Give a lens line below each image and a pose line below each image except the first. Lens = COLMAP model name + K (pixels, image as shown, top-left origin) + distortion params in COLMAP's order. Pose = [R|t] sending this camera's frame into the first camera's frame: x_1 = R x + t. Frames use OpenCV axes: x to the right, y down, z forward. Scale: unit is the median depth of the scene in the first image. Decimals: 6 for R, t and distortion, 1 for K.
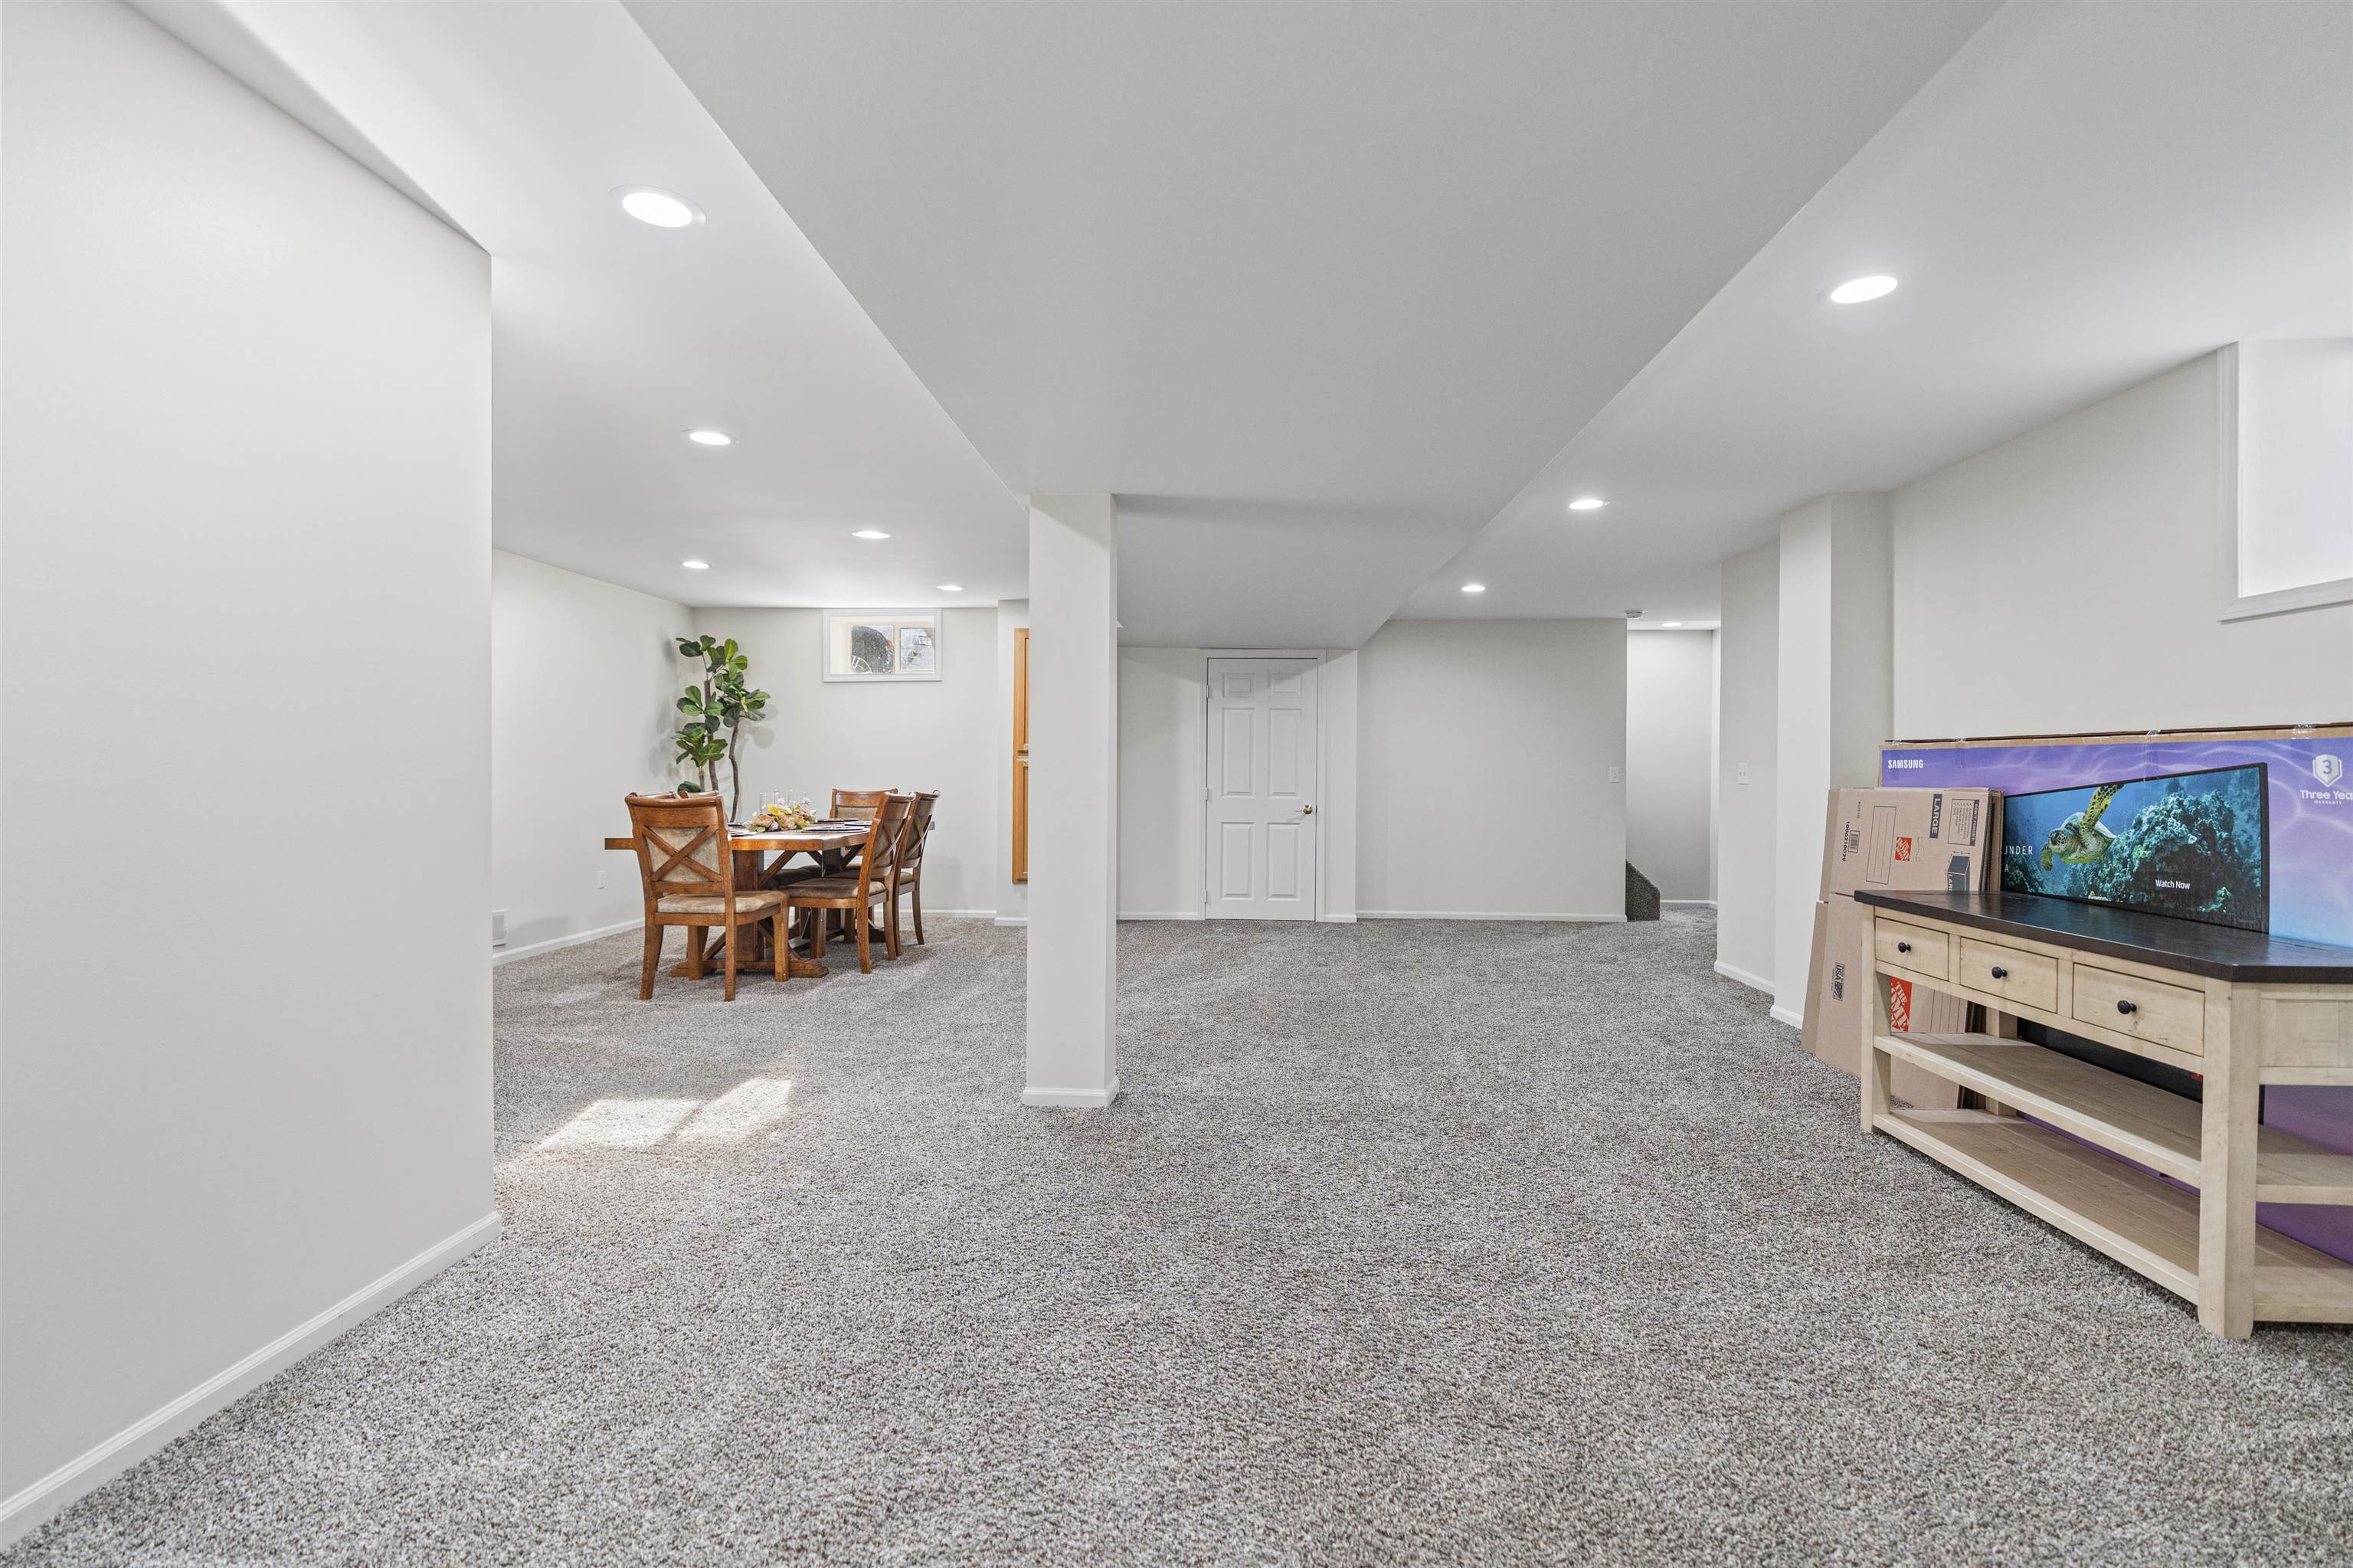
lens RADIAL K [[1056.5, 0, 1180.0], [0, 1056.5, 770.2], [0, 0, 1]] dist [-0.002595, 0.005131]
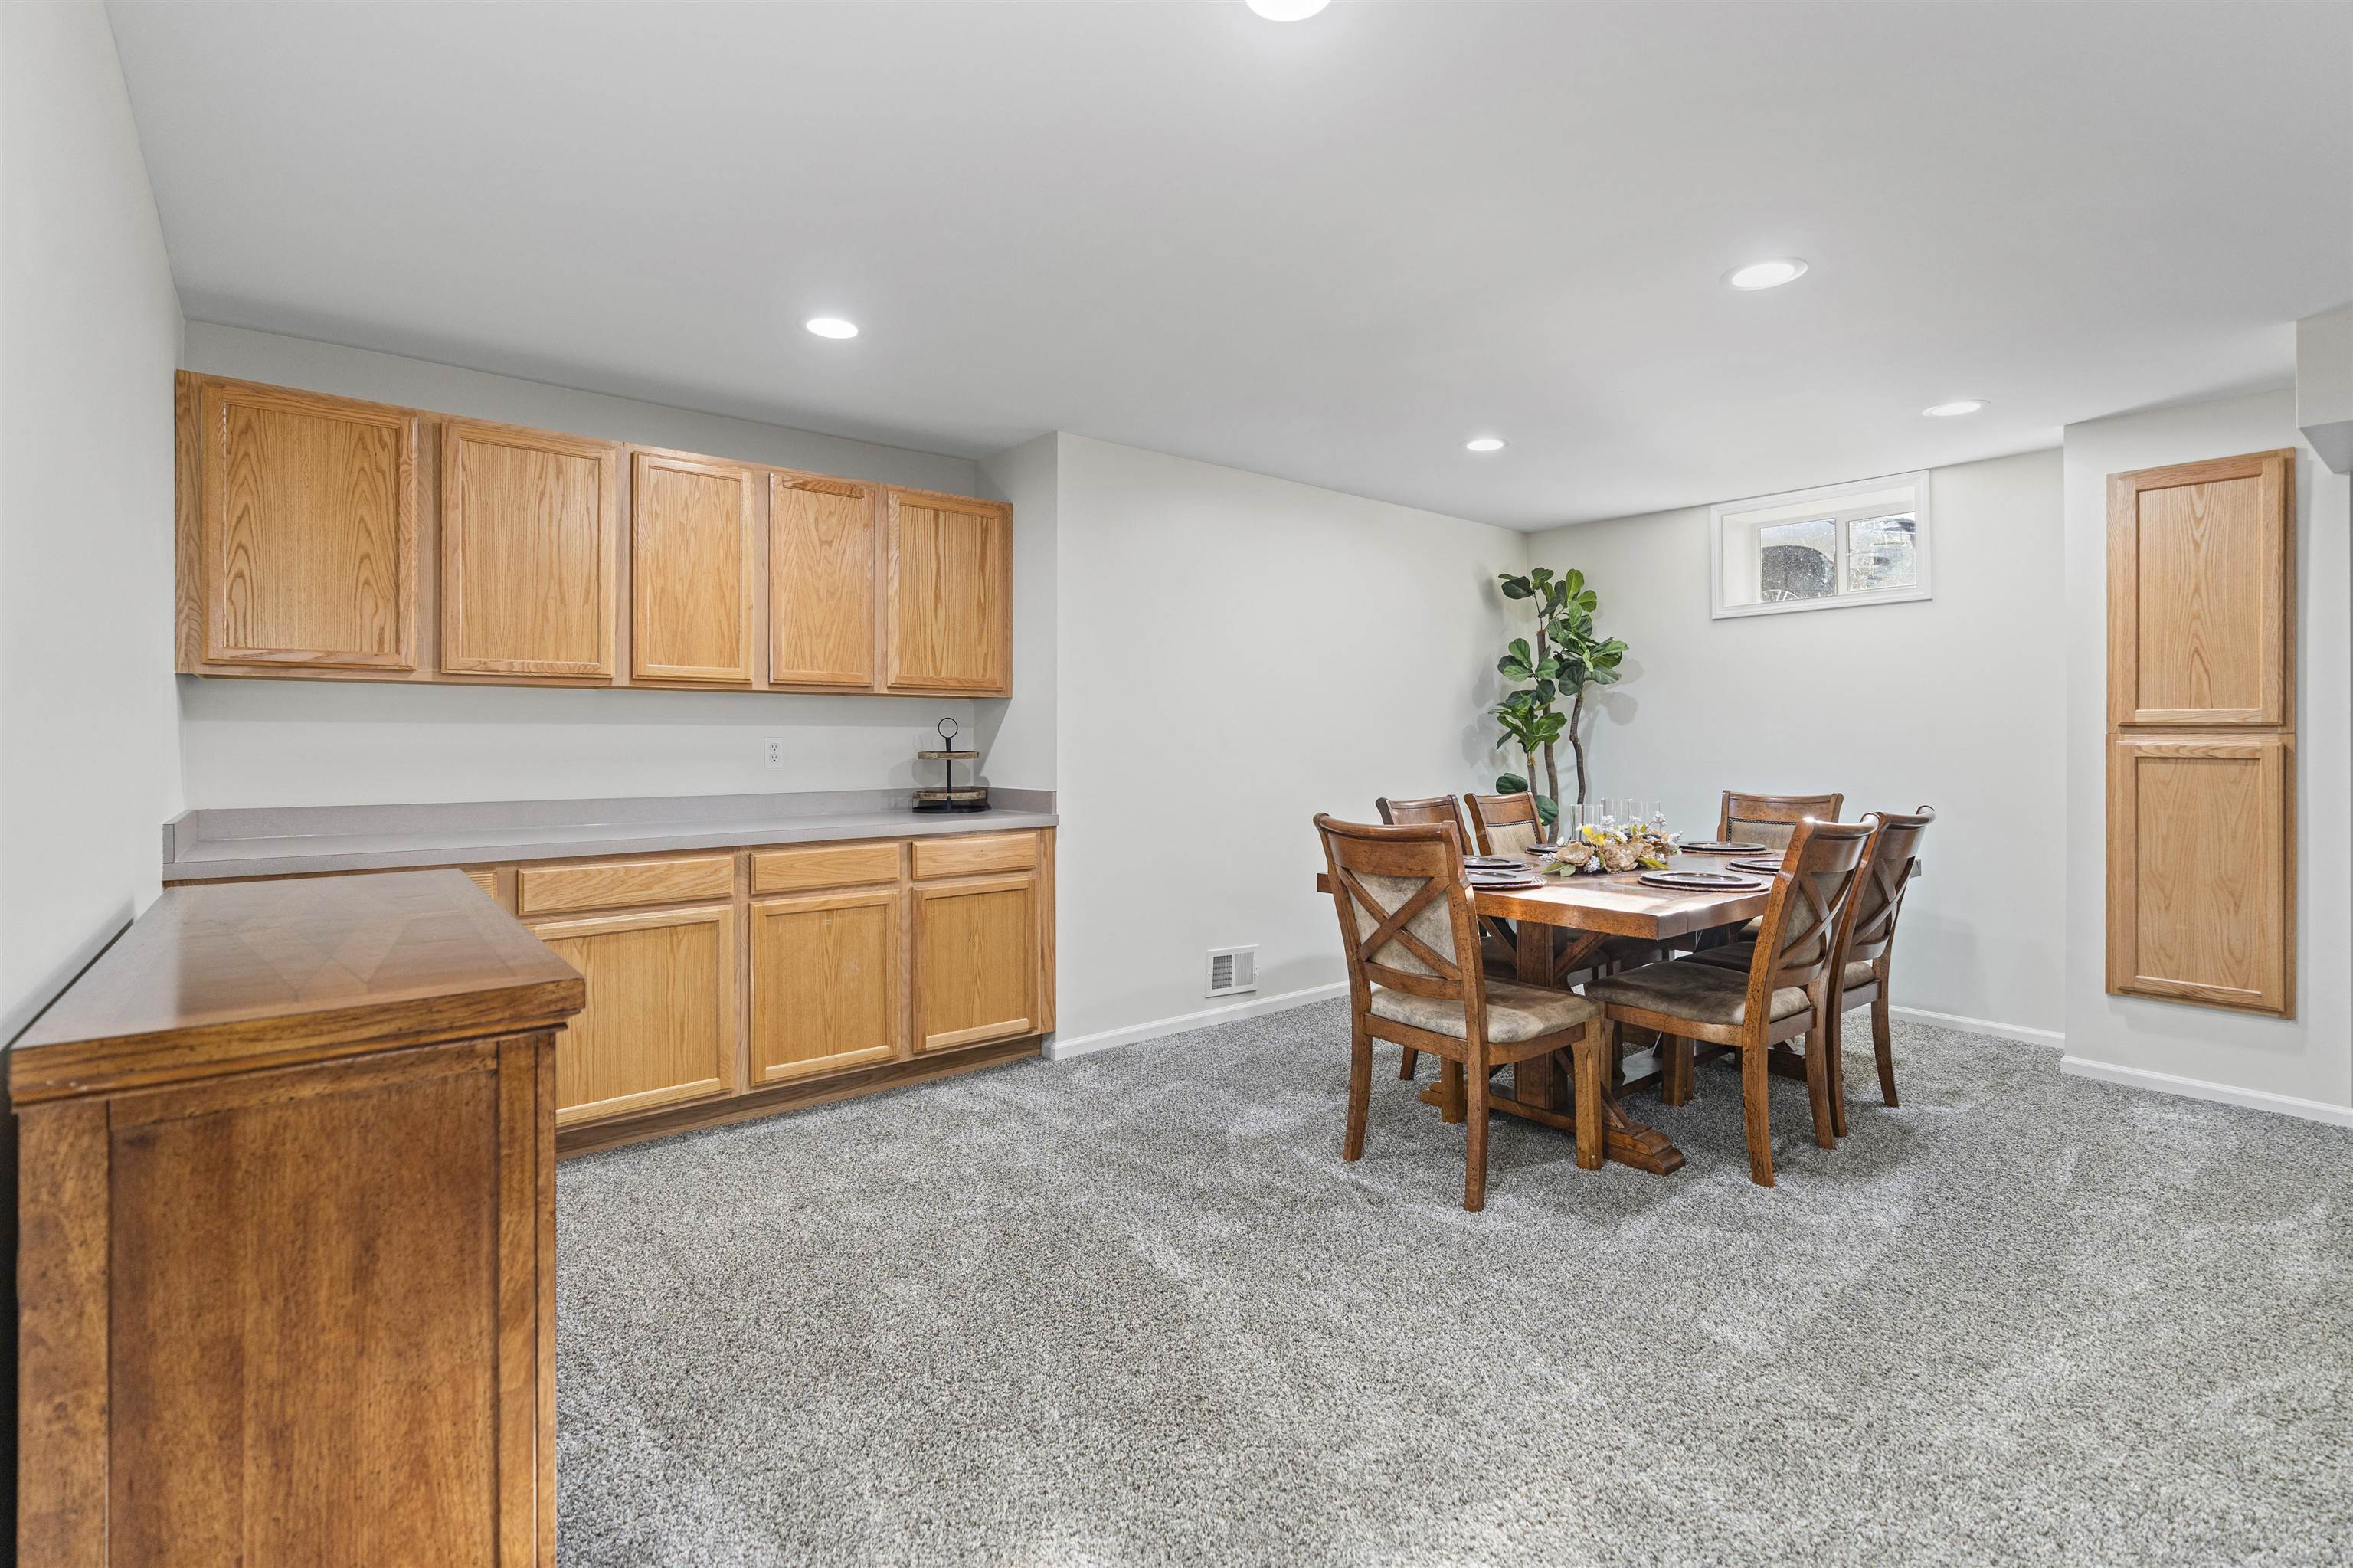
lens RADIAL K [[1082.1, 0, 1186.4], [0, 1082.1, 735.5], [0, 0, 1]] dist [-0.002541, -0.000143]
pose [[0.683998, -0.003910, -0.729473, -0.091921], [-0.000695, 0.999982, -0.006012, -0.011151], [0.729484, 0.004619, 0.683983, 0.374730]]
